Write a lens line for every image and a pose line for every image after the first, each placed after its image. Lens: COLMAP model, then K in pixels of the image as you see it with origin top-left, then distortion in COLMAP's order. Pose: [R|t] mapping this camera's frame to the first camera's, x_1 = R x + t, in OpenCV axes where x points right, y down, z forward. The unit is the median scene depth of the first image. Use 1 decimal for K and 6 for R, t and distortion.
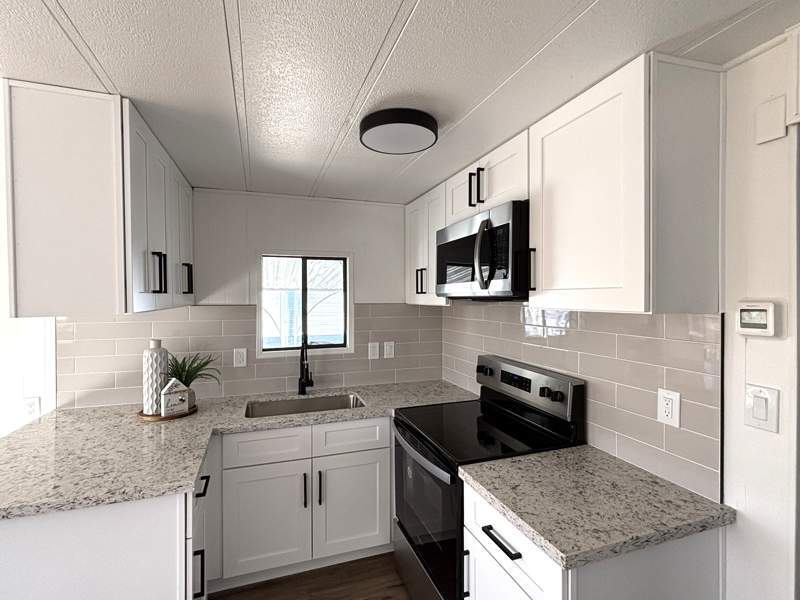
lens RADIAL K [[386.8, 0, 398.8], [0, 386.8, 299.5], [0, 0, 1]] dist [0.001468, -0.000060]
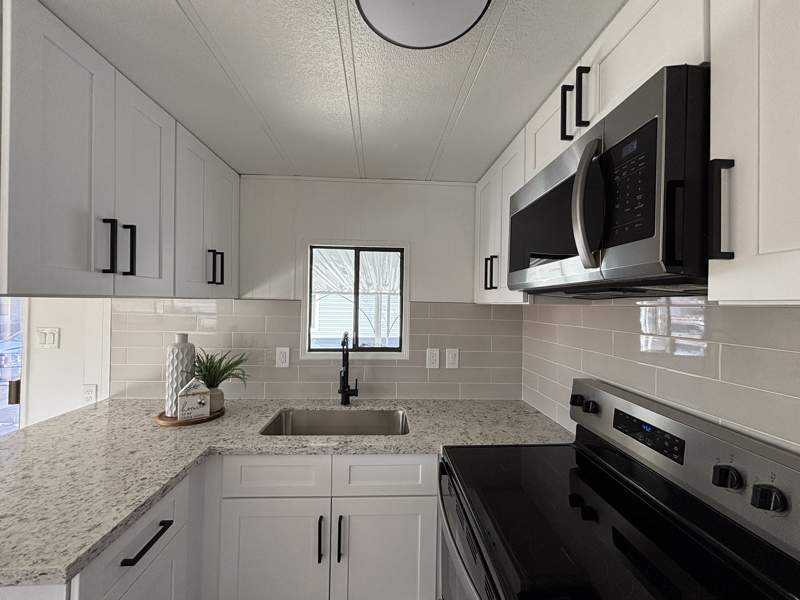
lens RADIAL K [[325.1, 0, 395.8], [0, 325.1, 299.7], [0, 0, 1]] dist [0.001767, 0.000211]
pose [[0.958932, 0.015605, -0.283207, 0.069481], [-0.020878, 0.999660, -0.015610, 0.023087], [0.282867, 0.020881, 0.958932, 0.377409]]
